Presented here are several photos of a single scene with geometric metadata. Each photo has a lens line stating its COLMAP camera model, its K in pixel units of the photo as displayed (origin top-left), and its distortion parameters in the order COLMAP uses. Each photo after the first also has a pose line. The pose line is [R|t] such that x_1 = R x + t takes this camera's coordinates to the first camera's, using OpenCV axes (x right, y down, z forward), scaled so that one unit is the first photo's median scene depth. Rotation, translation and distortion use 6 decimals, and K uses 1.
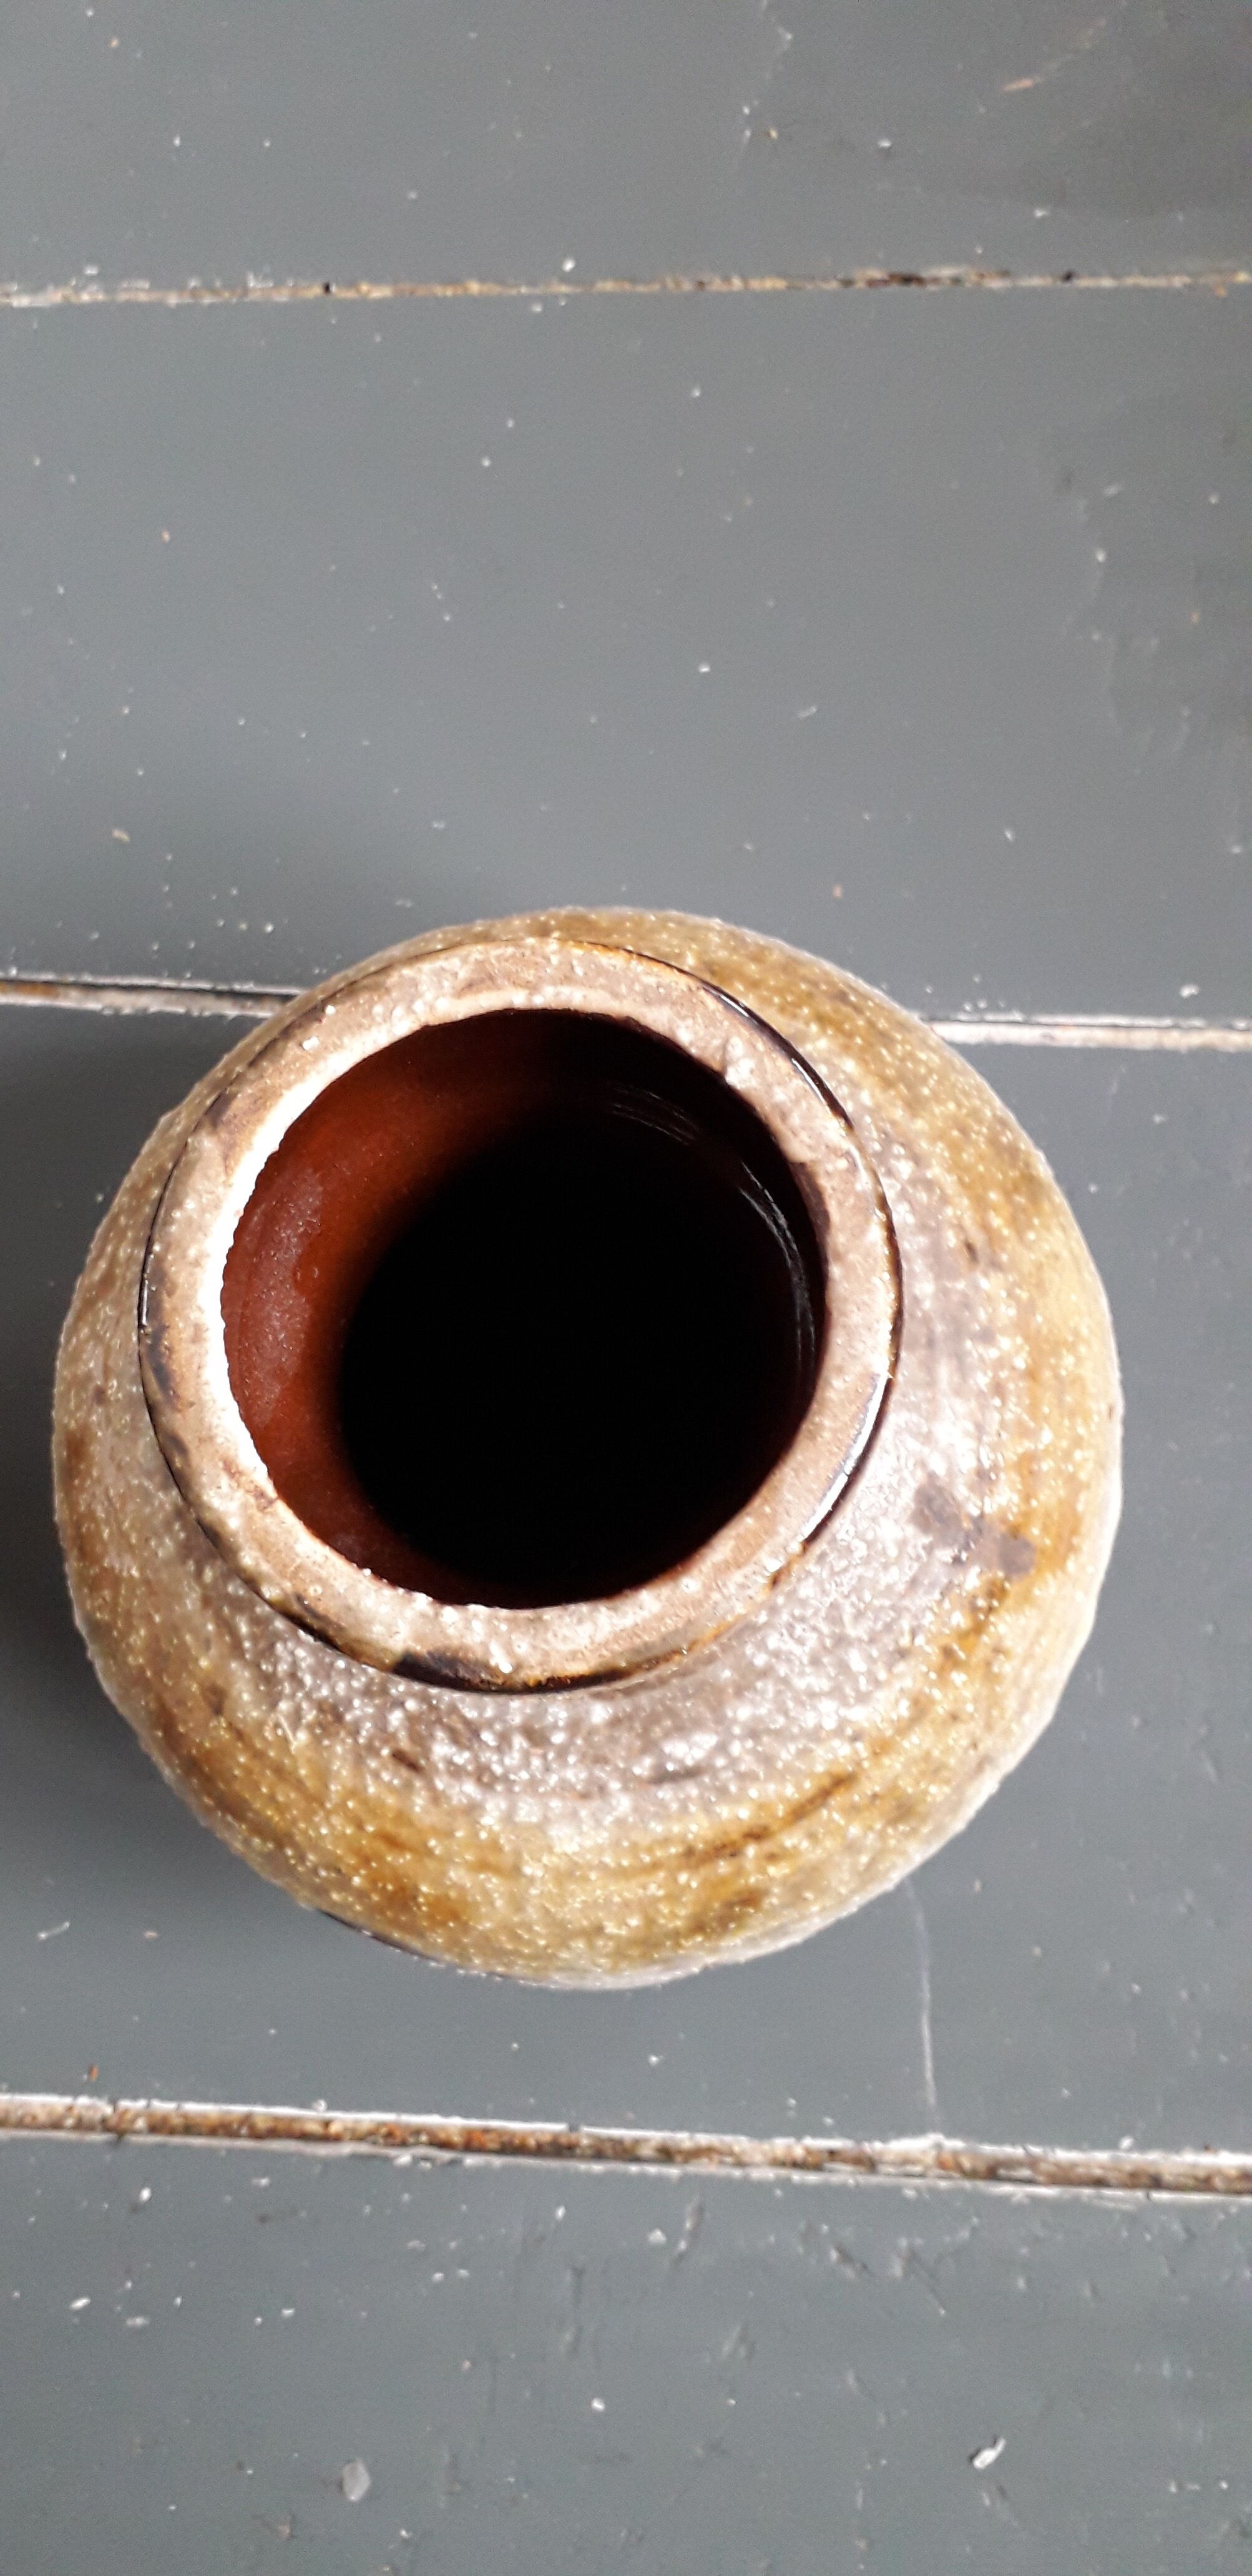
lens RADIAL K [[1903.4, 0, 638.7], [0, 1903.4, 1282.6], [0, 0, 1]] dist [0.012887, 0.001595]
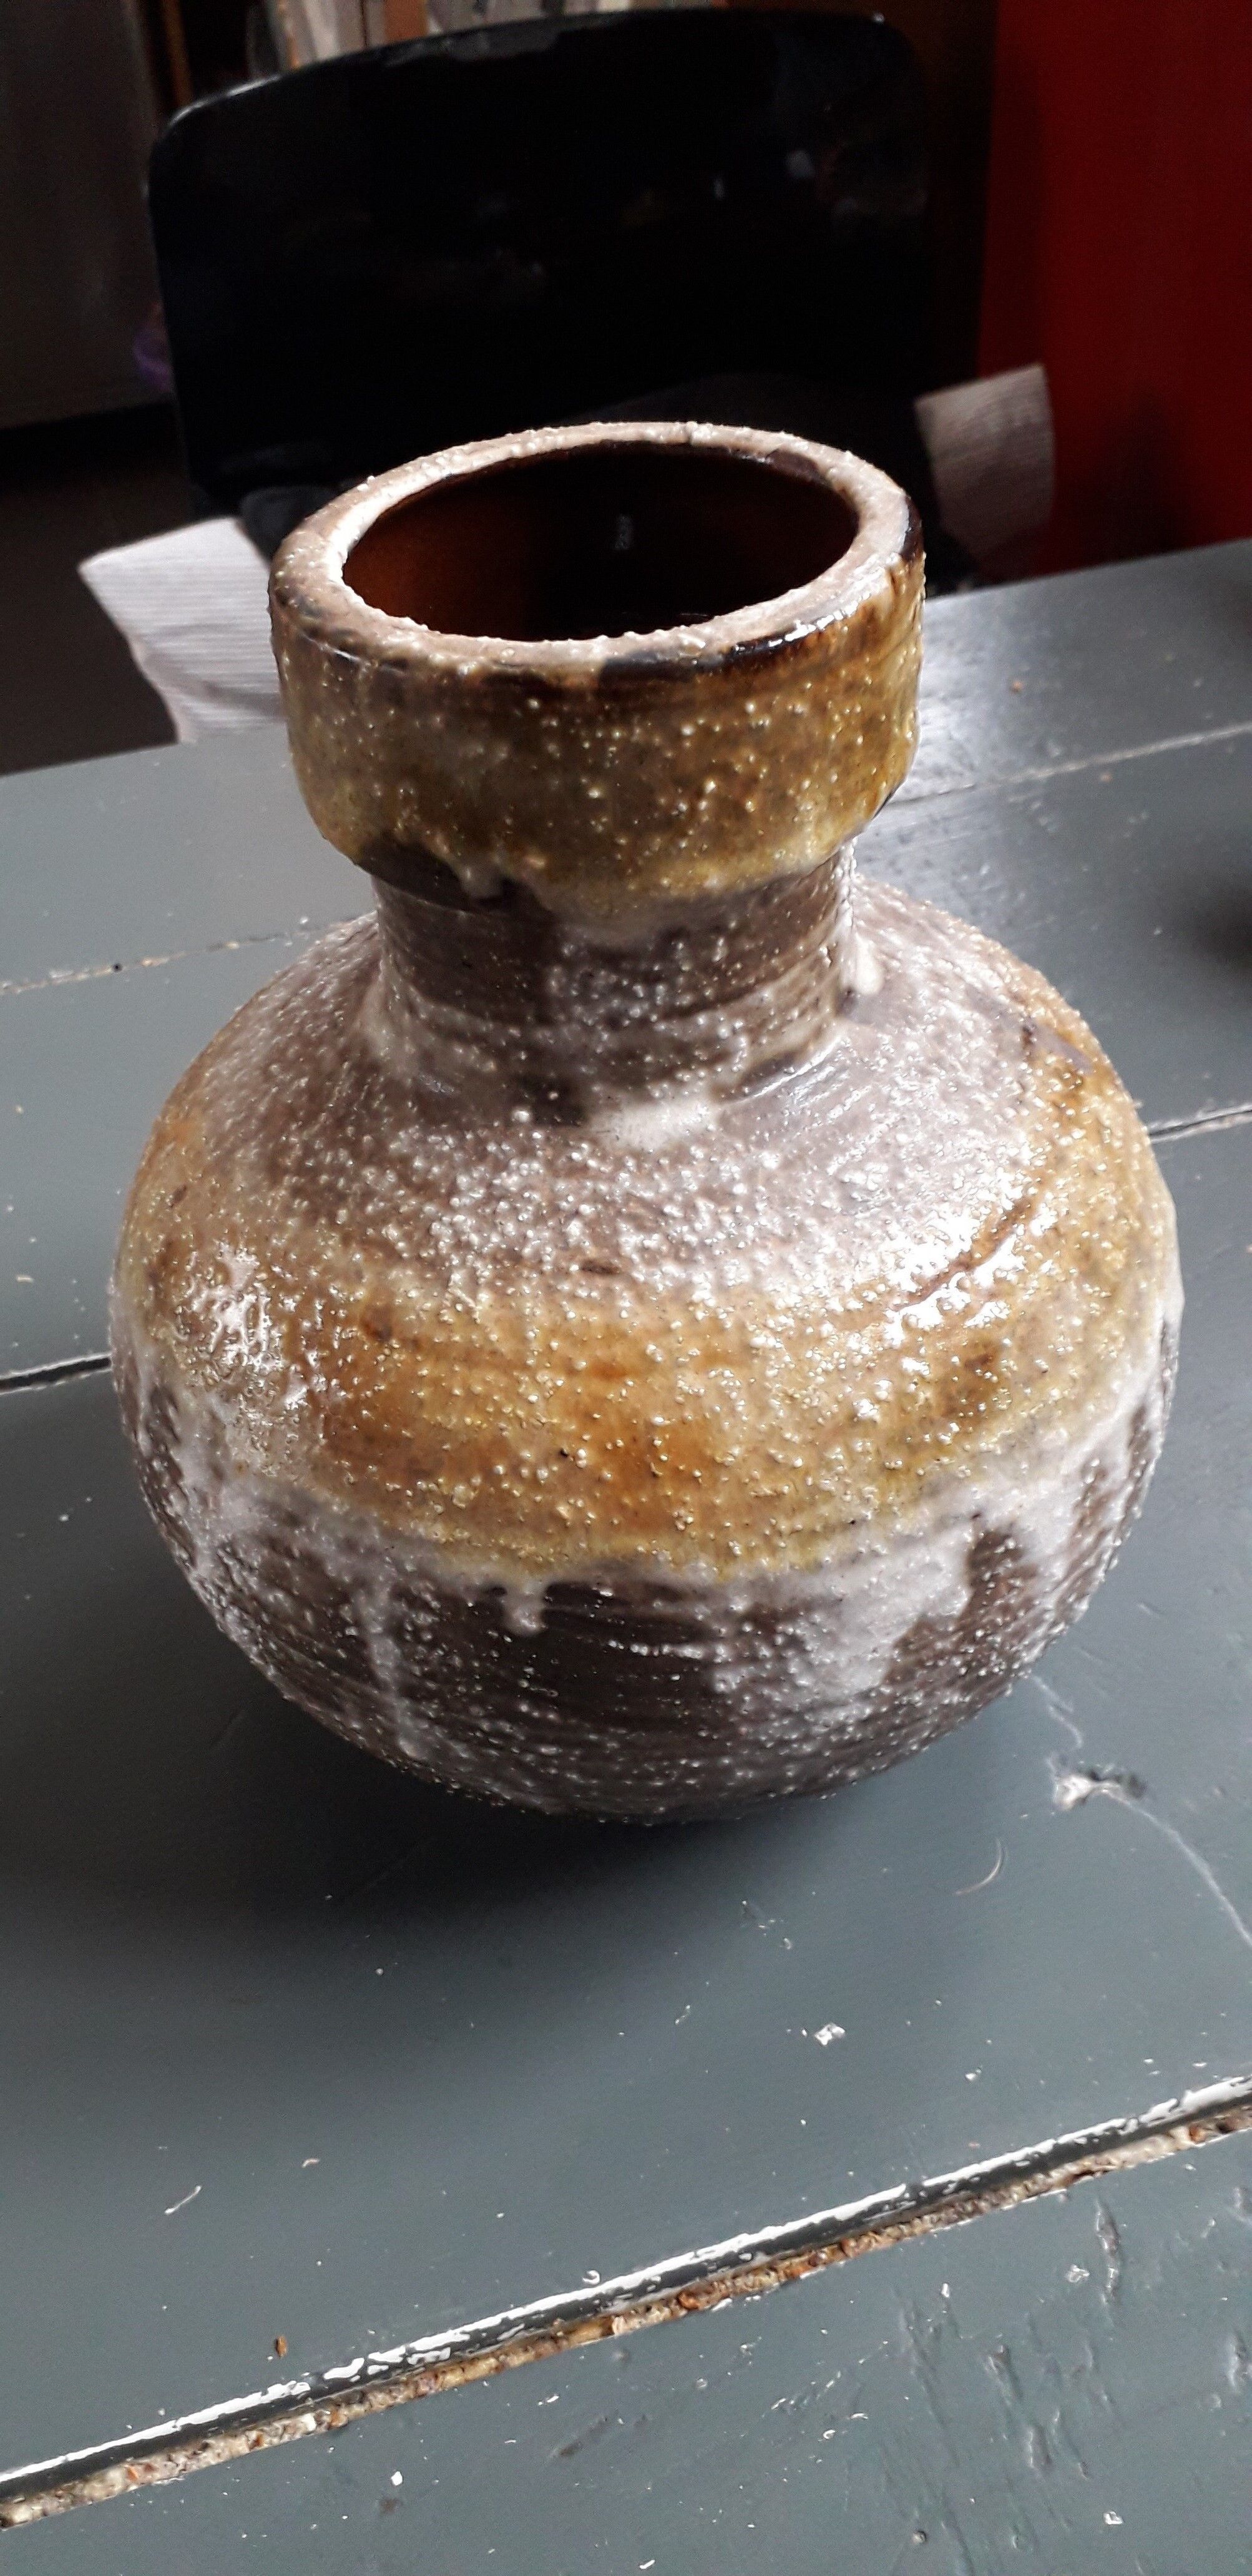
lens RADIAL K [[1903.4, 0, 616.2], [0, 1903.4, 1279.9], [0, 0, 1]] dist [0.012887, 0.001595]
pose [[0.946259, -0.240660, 0.216047, -0.318657], [0.322068, 0.761990, -0.561822, 0.787812], [-0.029417, 0.601211, 0.798549, 0.241913]]
